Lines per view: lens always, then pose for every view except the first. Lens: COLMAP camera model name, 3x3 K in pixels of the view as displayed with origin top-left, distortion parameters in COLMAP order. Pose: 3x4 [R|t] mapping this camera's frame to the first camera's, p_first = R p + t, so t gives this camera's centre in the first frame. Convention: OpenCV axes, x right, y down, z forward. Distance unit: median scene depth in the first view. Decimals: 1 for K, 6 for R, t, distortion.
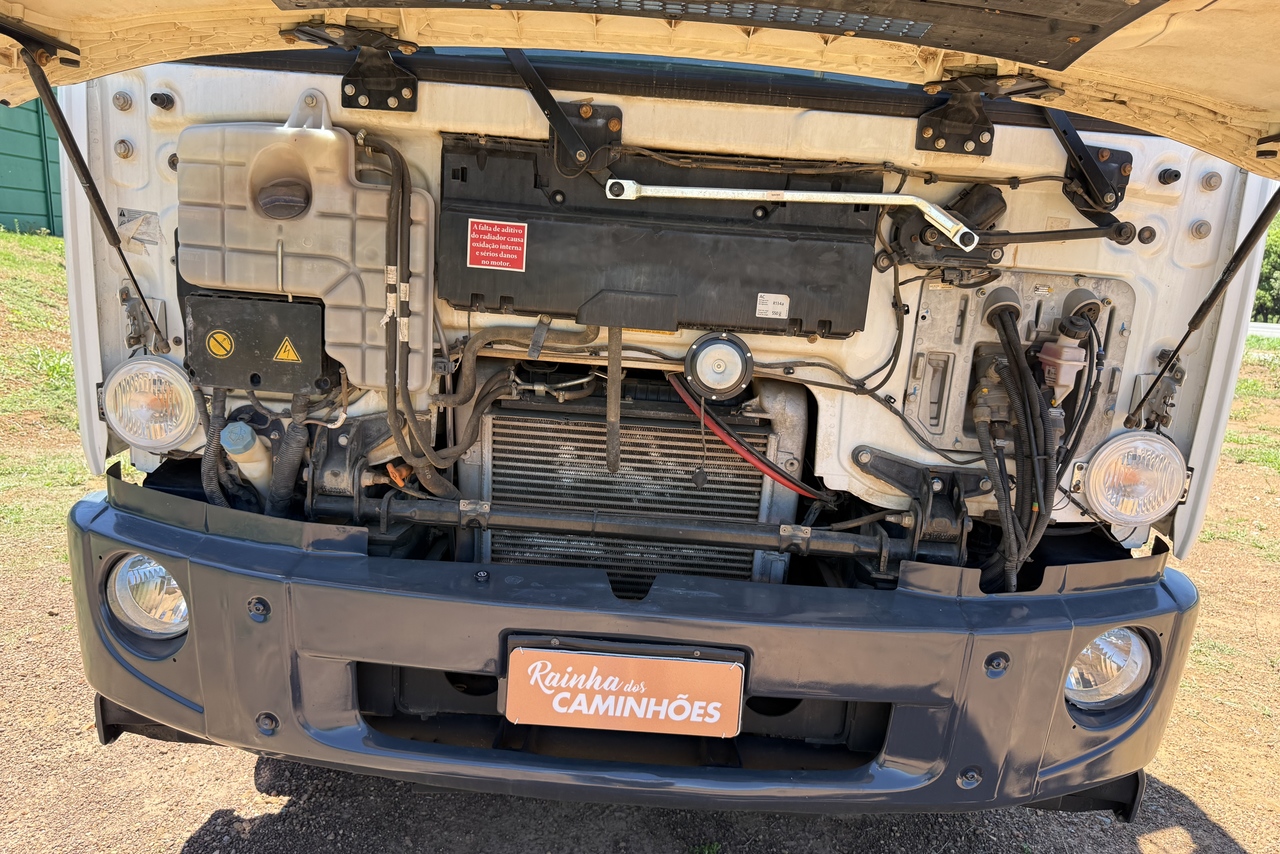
lens RADIAL K [[899.6, 0, 642.0], [0, 899.6, 432.8], [0, 0, 1]] dist [-0.005764, -0.004424]
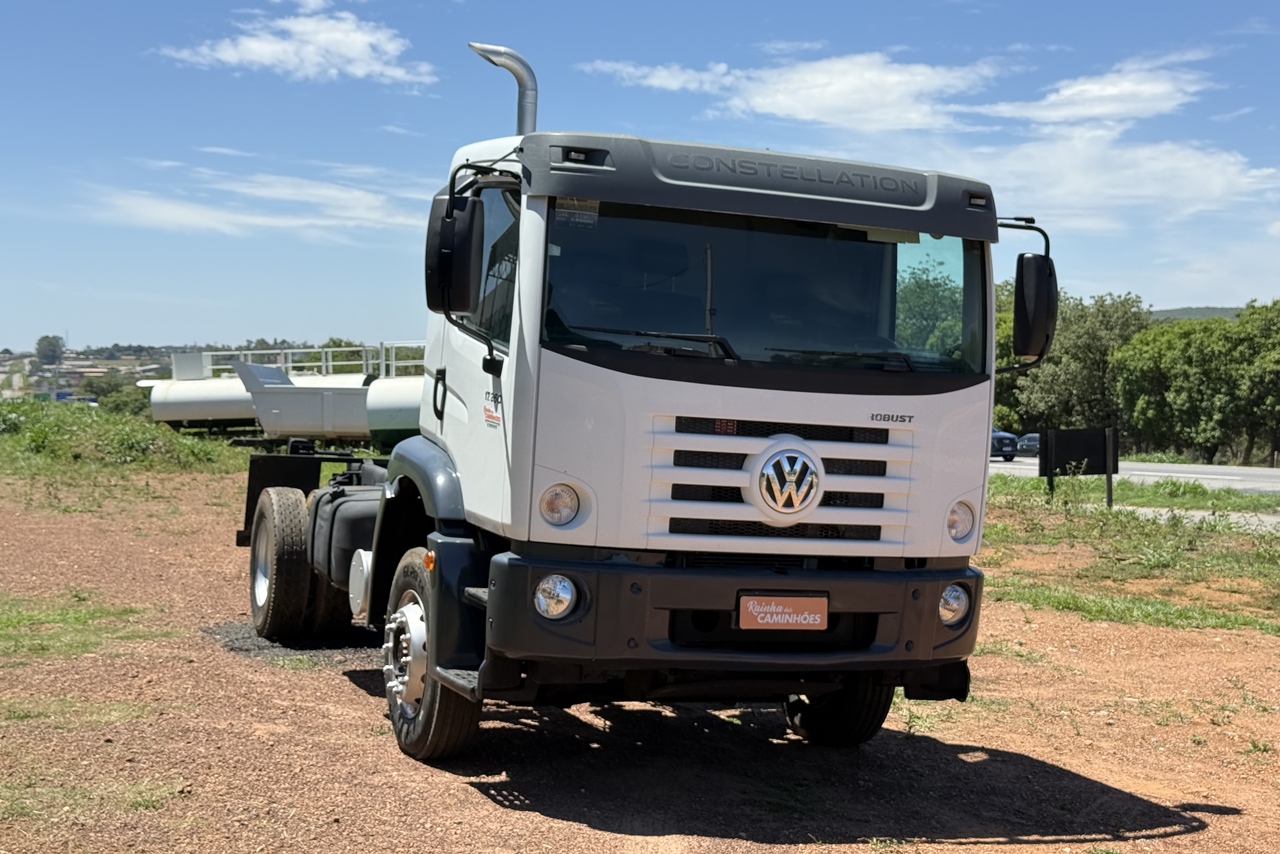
lens RADIAL K [[1763.0, 0, 638.5], [0, 1763.0, 425.3], [0, 0, 1]] dist [0.182903, 0.000000]
pose [[0.922564, -0.017240, 0.385458, -2.018761], [0.075218, 0.987871, -0.135845, 0.373123], [-0.378441, 0.154319, 0.912671, -2.993189]]
